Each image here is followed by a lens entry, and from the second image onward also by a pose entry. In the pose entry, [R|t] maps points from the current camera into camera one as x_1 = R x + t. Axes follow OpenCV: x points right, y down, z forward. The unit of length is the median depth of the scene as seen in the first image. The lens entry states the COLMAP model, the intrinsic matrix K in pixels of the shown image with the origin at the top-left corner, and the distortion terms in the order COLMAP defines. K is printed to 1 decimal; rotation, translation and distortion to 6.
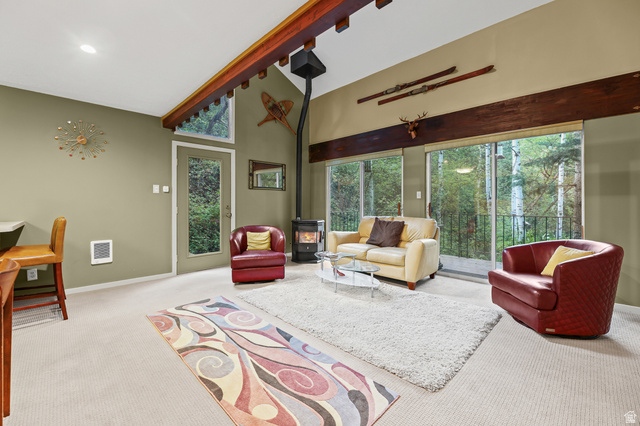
lens RADIAL K [[262.7, 0, 320.0], [0, 262.7, 202.2], [0, 0, 1]] dist [-0.001655, -0.000518]
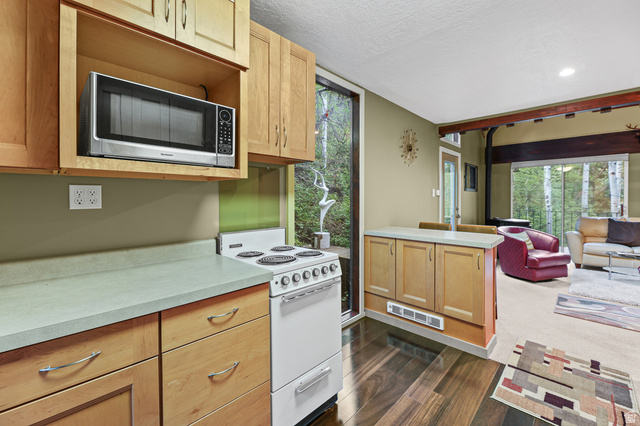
lens RADIAL K [[264.2, 0, 320.1], [0, 264.2, 199.6], [0, 0, 1]] dist [-0.001278, -0.008156]
pose [[0.999993, -0.001182, 0.003457, -1.623941], [0.001145, 0.999942, 0.010752, -0.053531], [-0.003470, -0.010748, 0.999936, -0.087244]]
